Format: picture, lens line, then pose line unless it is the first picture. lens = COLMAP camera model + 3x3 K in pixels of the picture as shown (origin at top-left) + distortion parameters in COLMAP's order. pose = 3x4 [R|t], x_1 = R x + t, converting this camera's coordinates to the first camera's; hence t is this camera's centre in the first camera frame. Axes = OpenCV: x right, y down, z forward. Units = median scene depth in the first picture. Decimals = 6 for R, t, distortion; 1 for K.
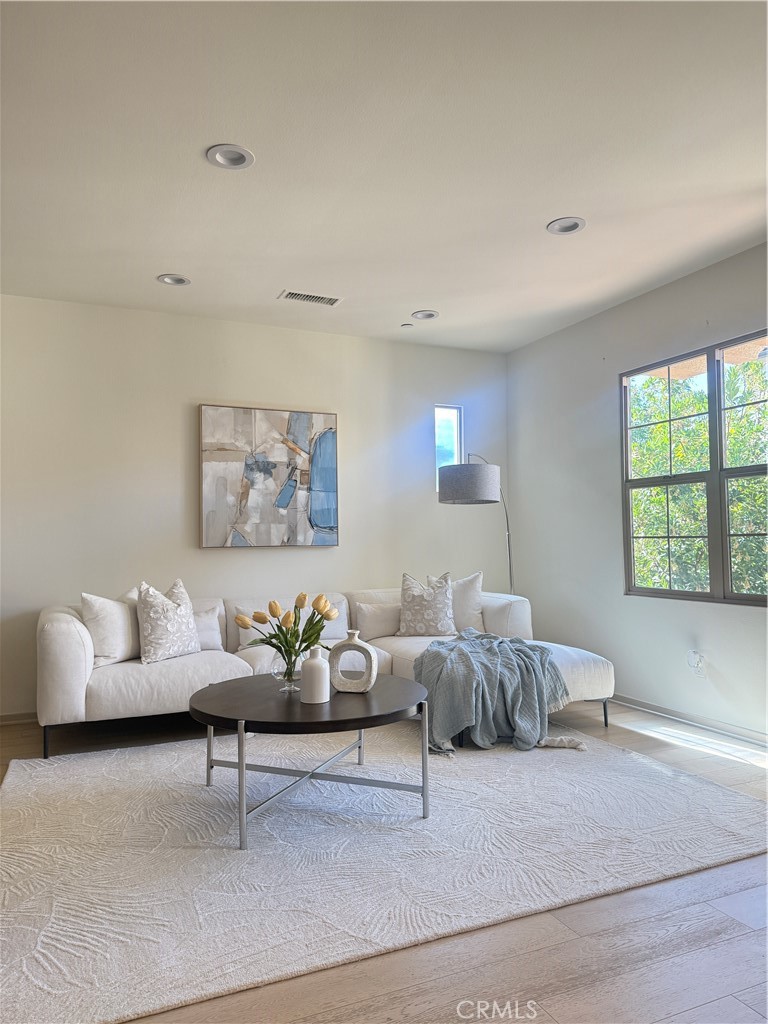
lens RADIAL K [[712.6, 0, 384.0], [0, 712.6, 512.0], [0, 0, 1]] dist [0.142817, -0.257203]
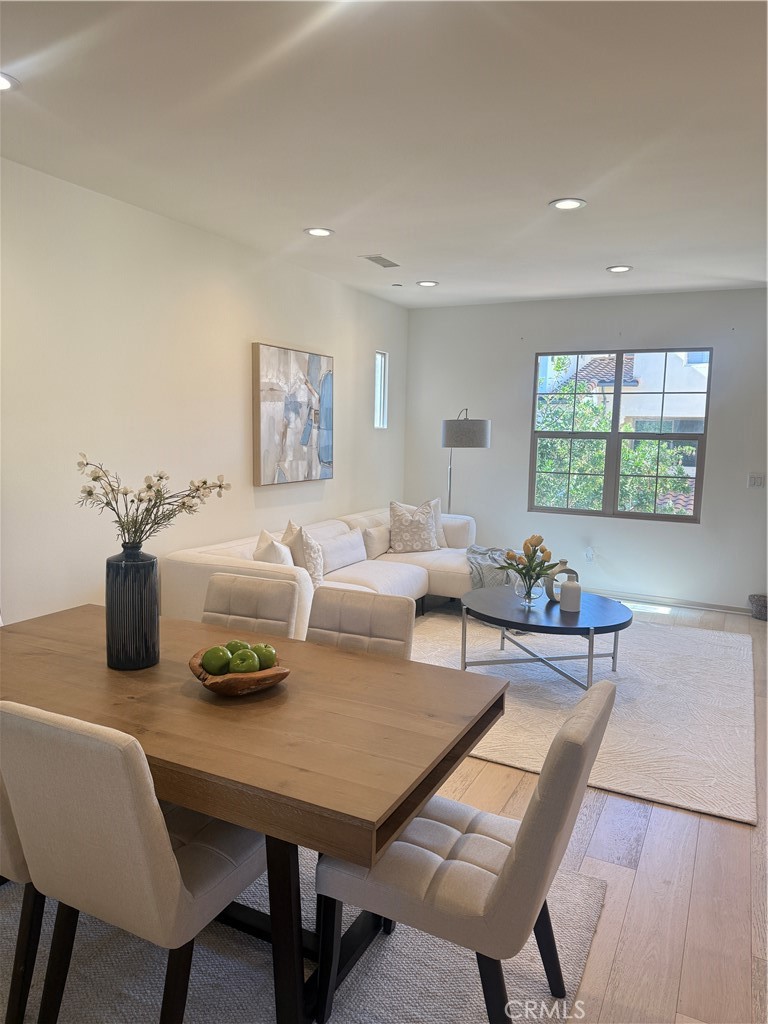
lens RADIAL K [[712.6, 0, 384.0], [0, 712.6, 512.0], [0, 0, 1]] dist [0.142817, -0.257203]
pose [[0.771400, -0.048727, 0.634482, -0.743173], [-0.056278, 0.987933, 0.144294, -0.069392], [-0.633857, -0.147016, 0.759350, 0.091660]]
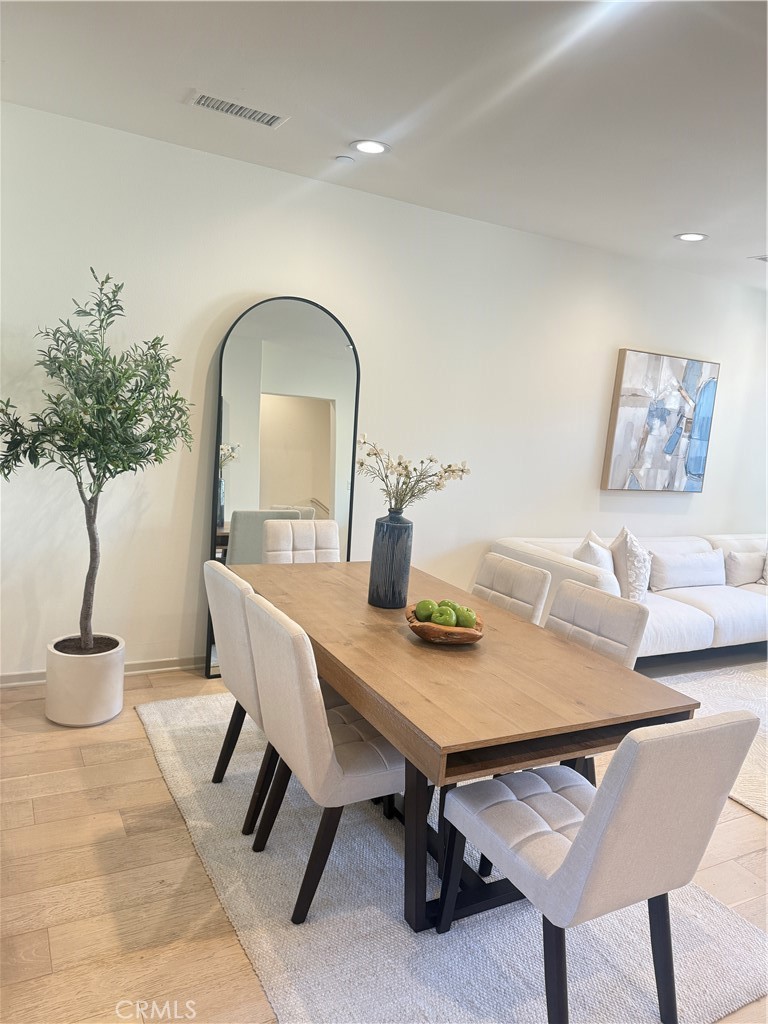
lens RADIAL K [[712.6, 0, 384.0], [0, 712.6, 512.0], [0, 0, 1]] dist [0.142817, -0.257203]
pose [[0.992209, 0.085373, 0.090734, -0.643019], [-0.100924, 0.977806, 0.183604, -0.075587], [-0.073045, -0.191331, 0.978804, -0.013068]]
